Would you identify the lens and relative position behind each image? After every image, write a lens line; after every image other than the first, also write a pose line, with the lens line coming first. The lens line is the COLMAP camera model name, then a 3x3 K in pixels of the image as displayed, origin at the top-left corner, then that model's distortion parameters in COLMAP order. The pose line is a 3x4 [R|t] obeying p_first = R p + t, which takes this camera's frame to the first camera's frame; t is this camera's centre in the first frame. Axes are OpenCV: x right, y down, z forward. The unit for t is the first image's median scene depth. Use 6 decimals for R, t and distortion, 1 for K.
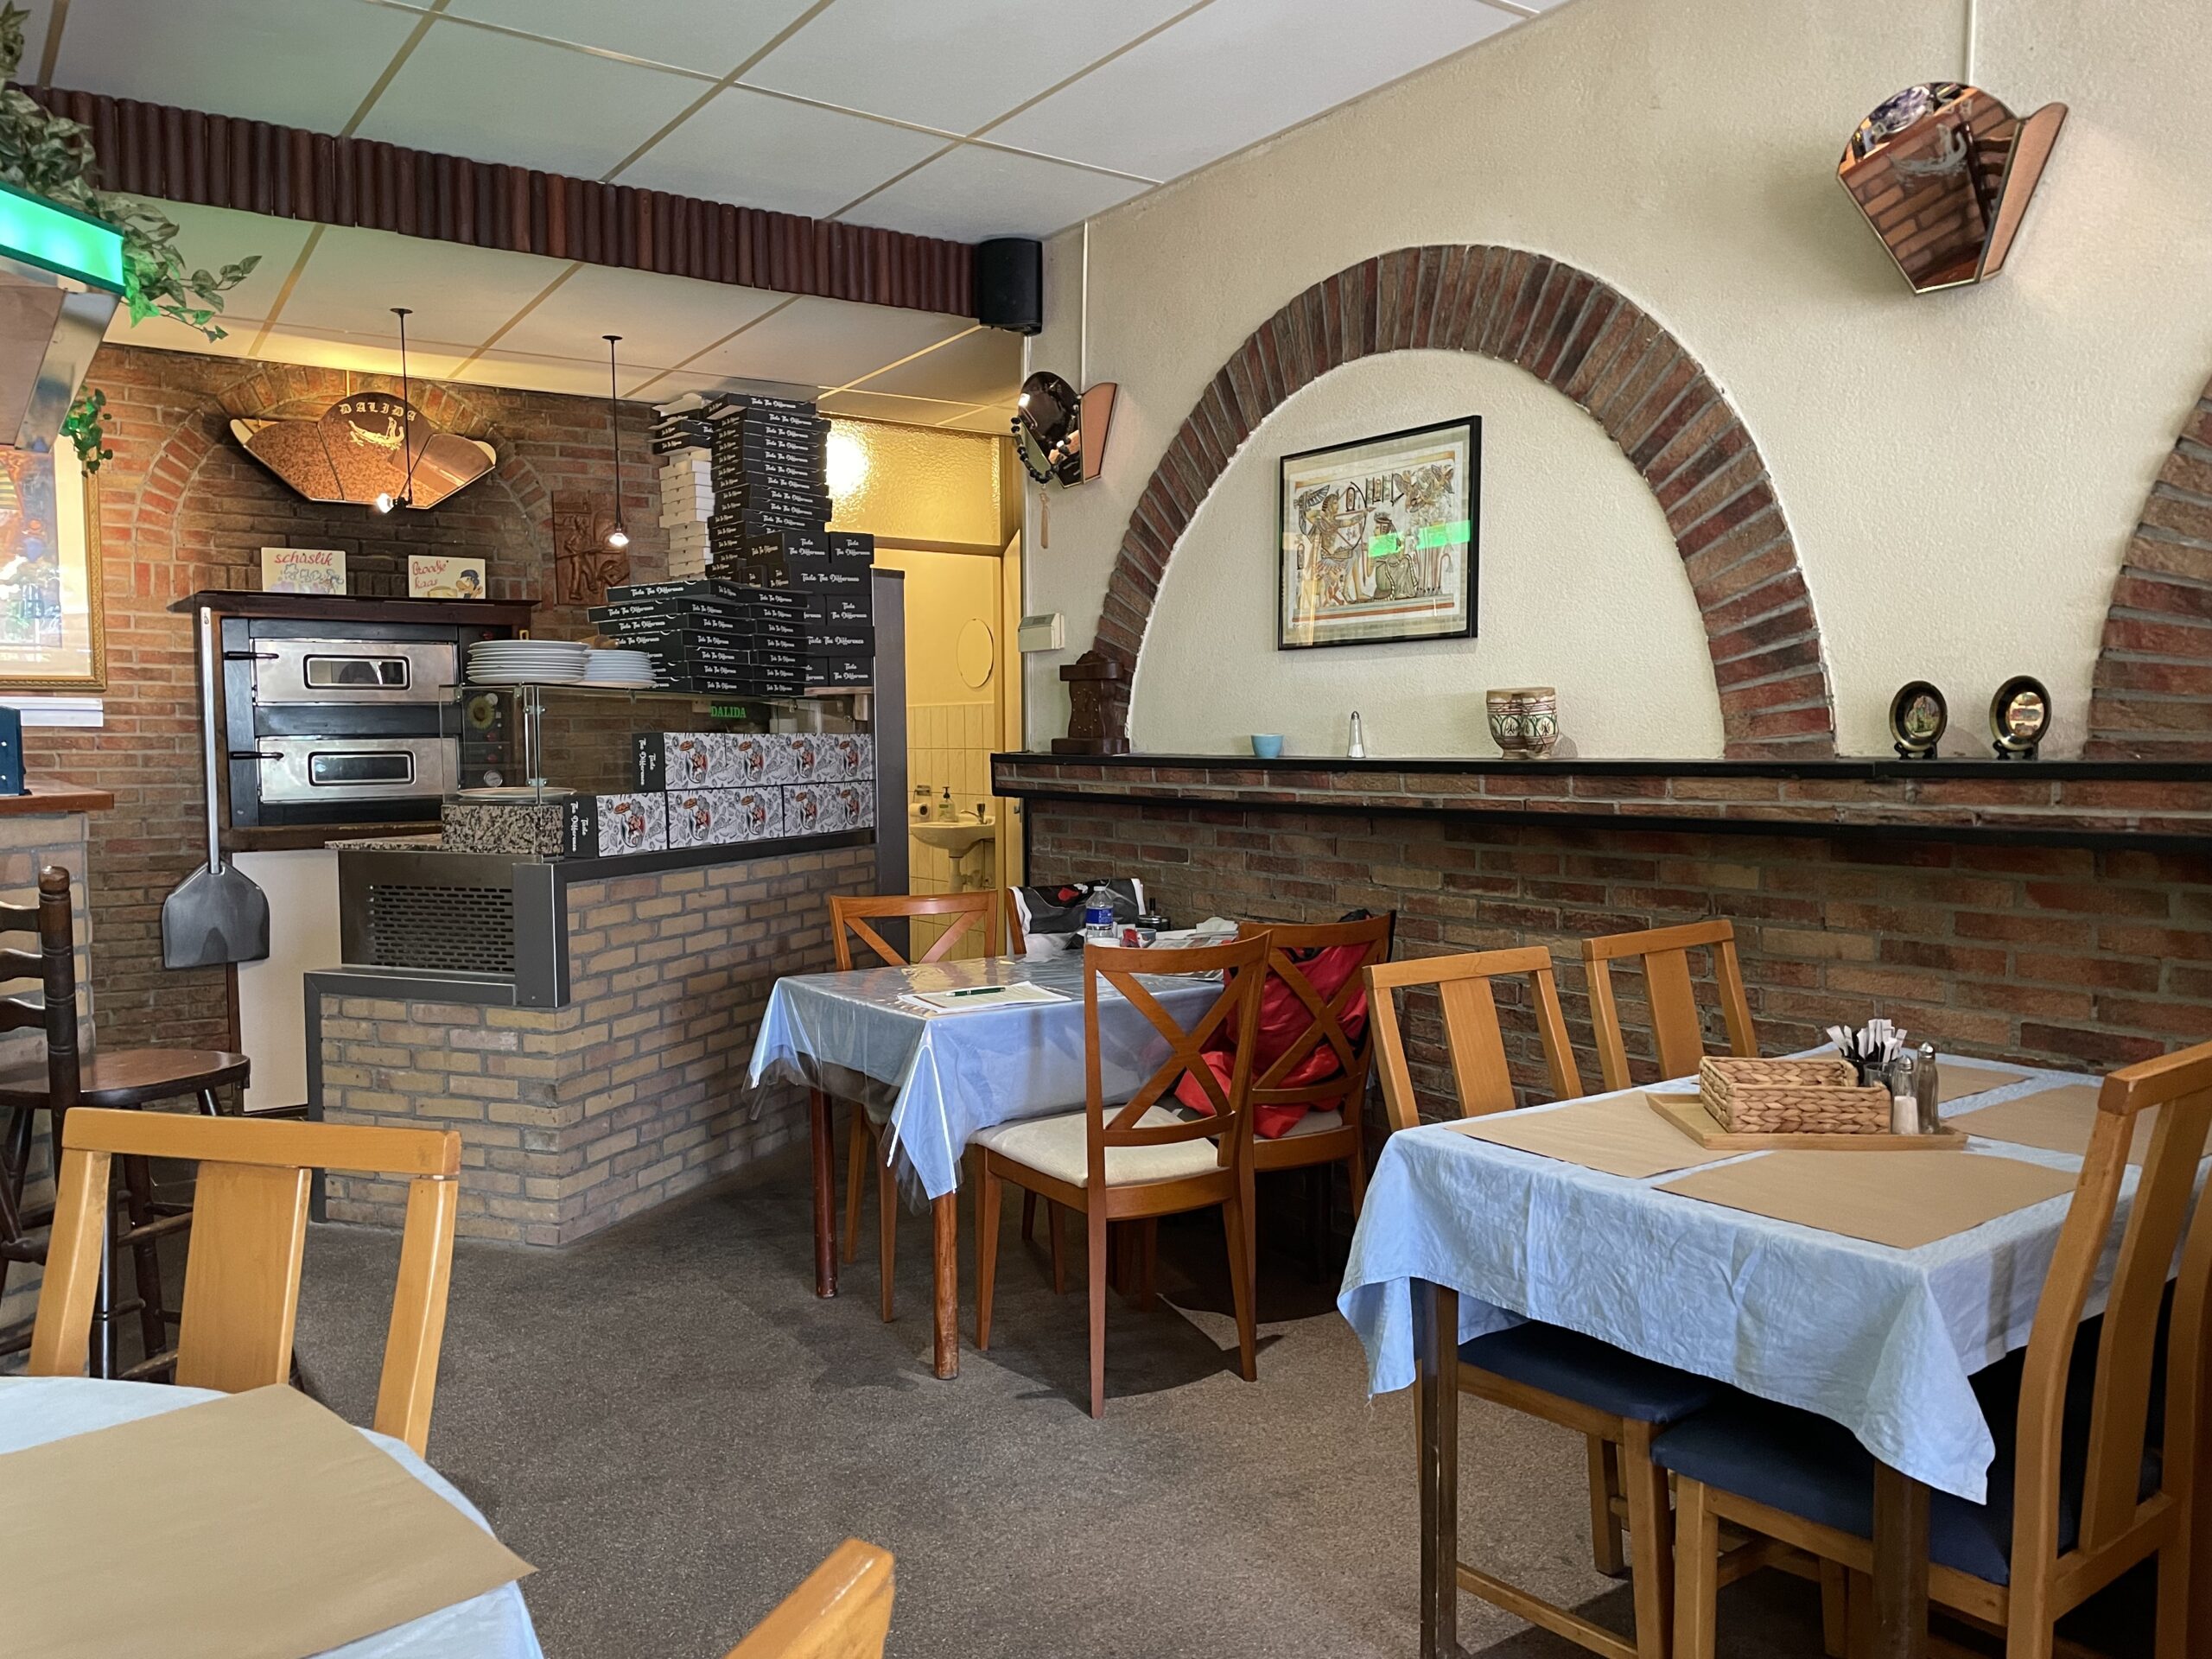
lens RADIAL K [[1674.1, 0, 1099.0], [0, 1674.1, 846.1], [0, 0, 1]] dist [0.080688, -0.103613]
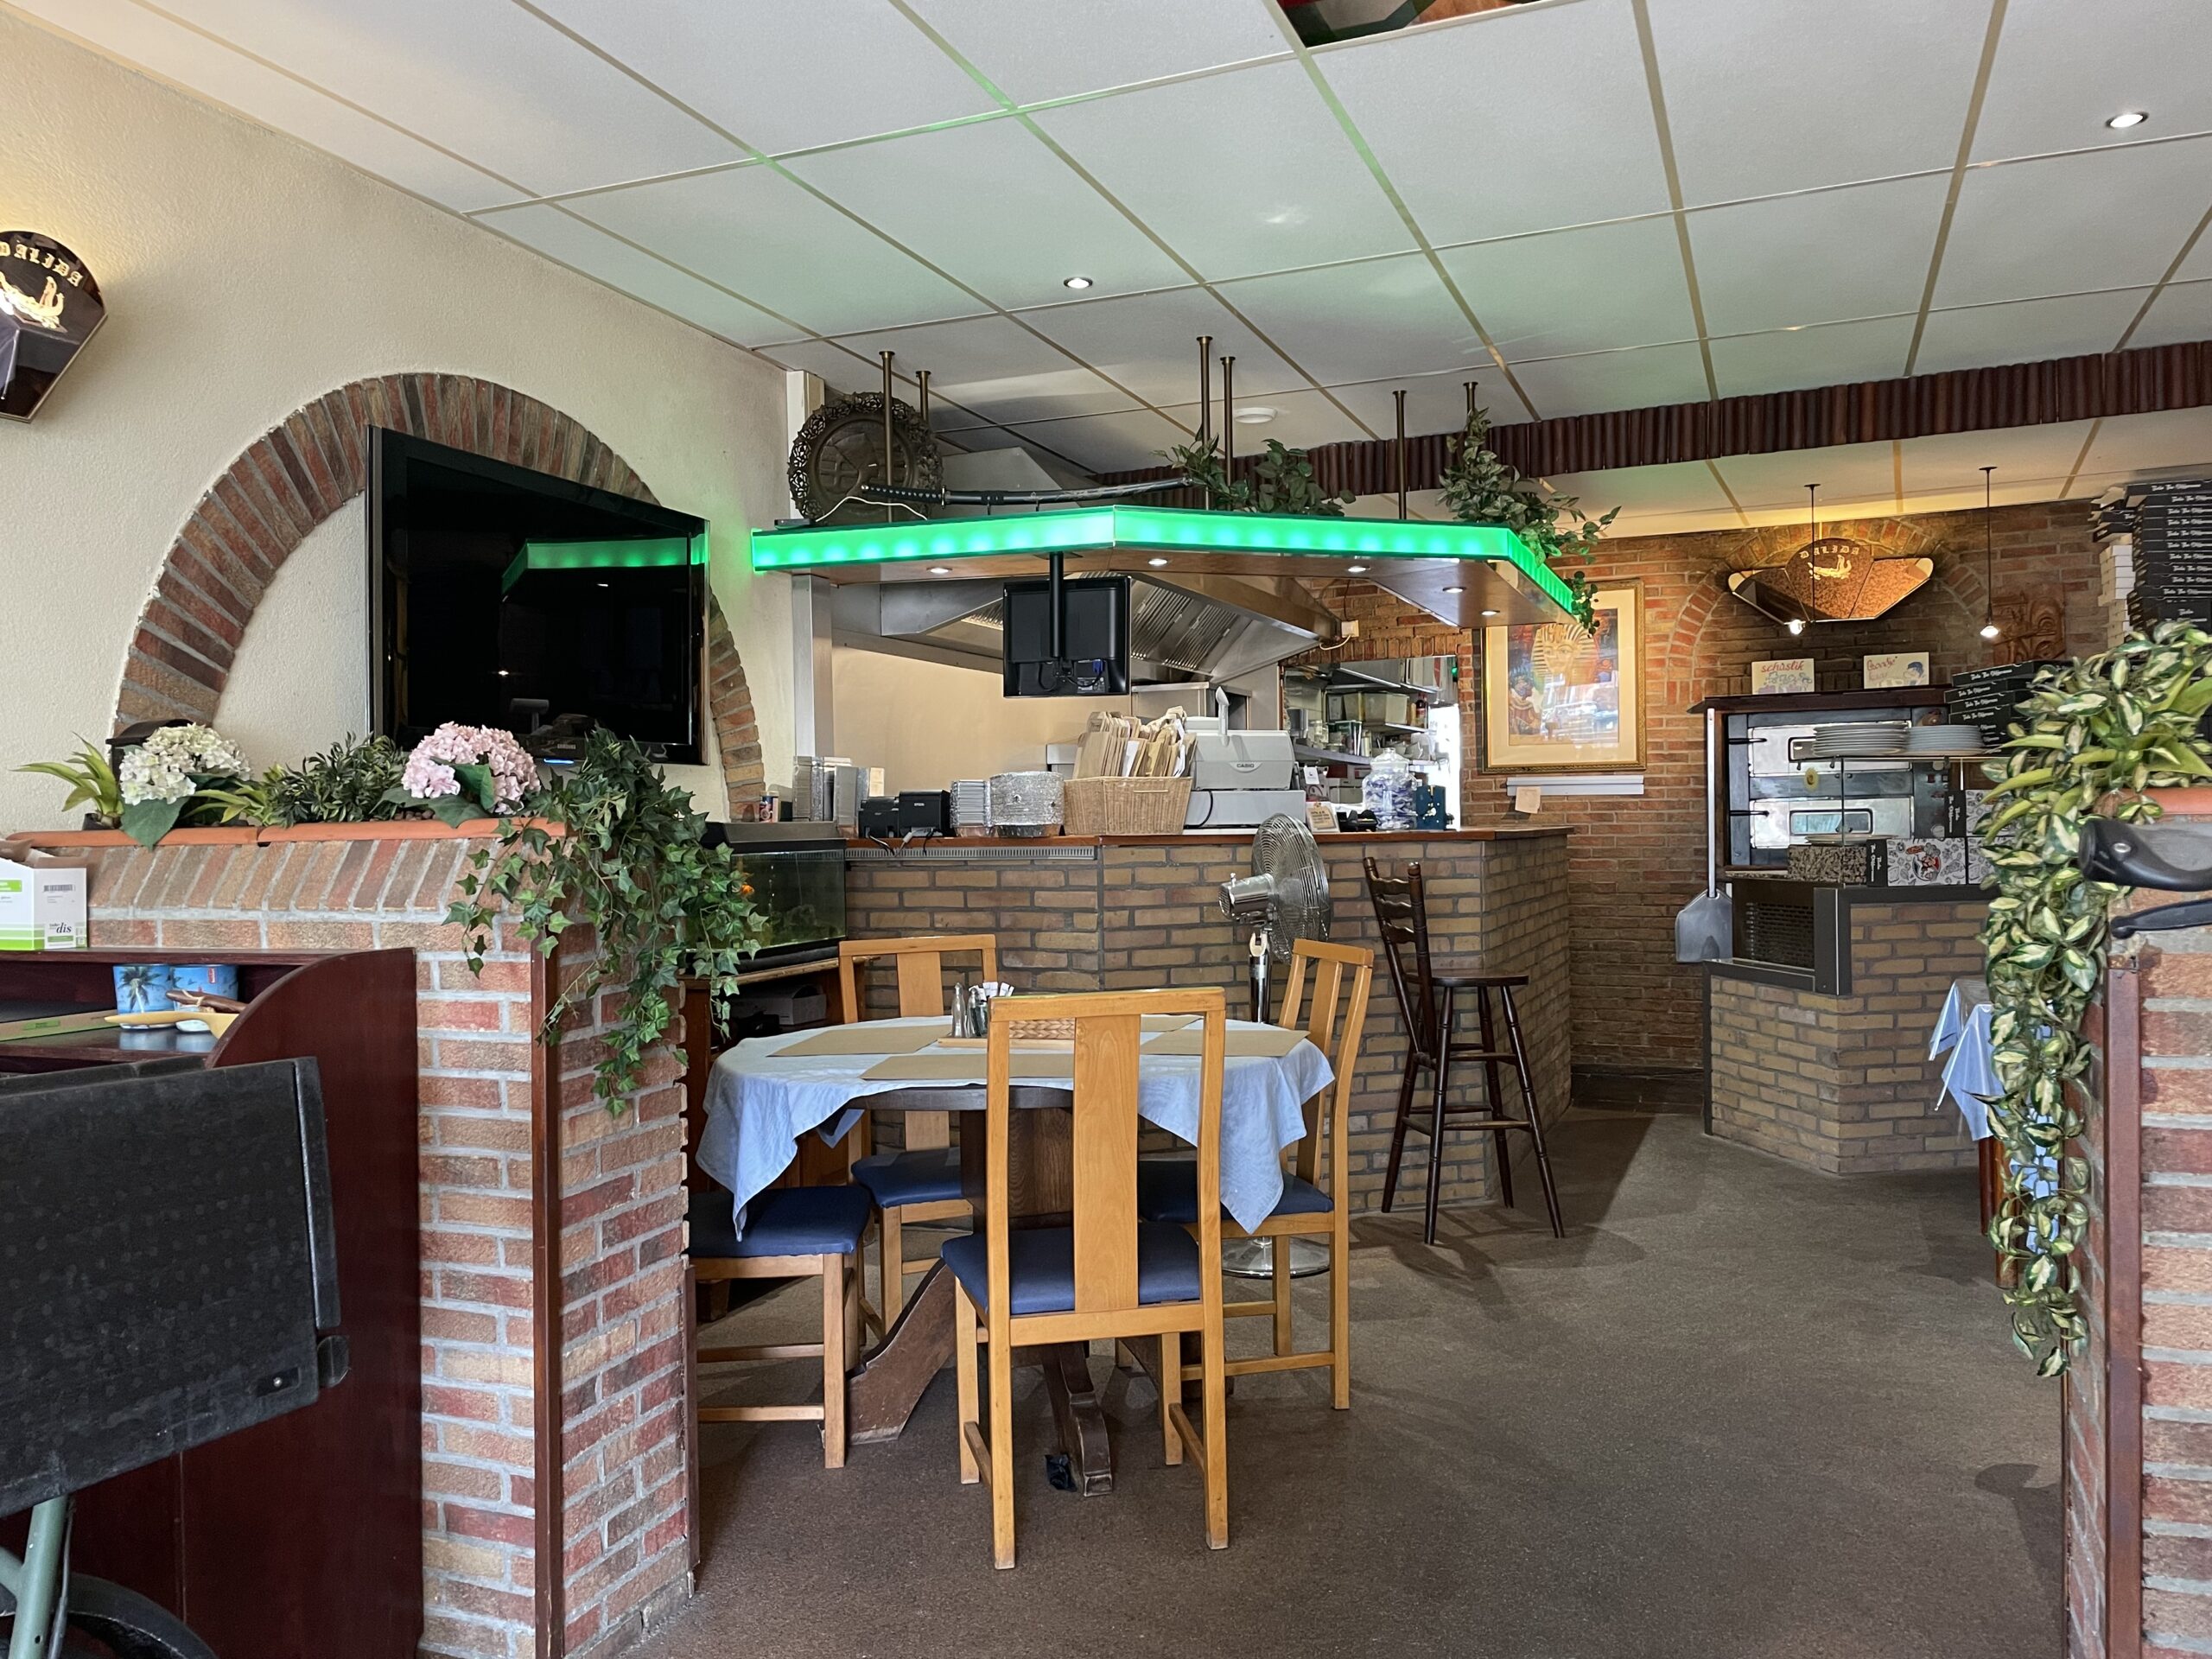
lens RADIAL K [[1674.1, 0, 1084.4], [0, 1674.1, 845.3], [0, 0, 1]] dist [0.080688, -0.103613]
pose [[0.529949, 0.008150, -0.847990, 0.392896], [-0.041610, 0.998999, -0.016403, 0.017860], [0.847008, 0.043978, 0.529758, -0.182643]]
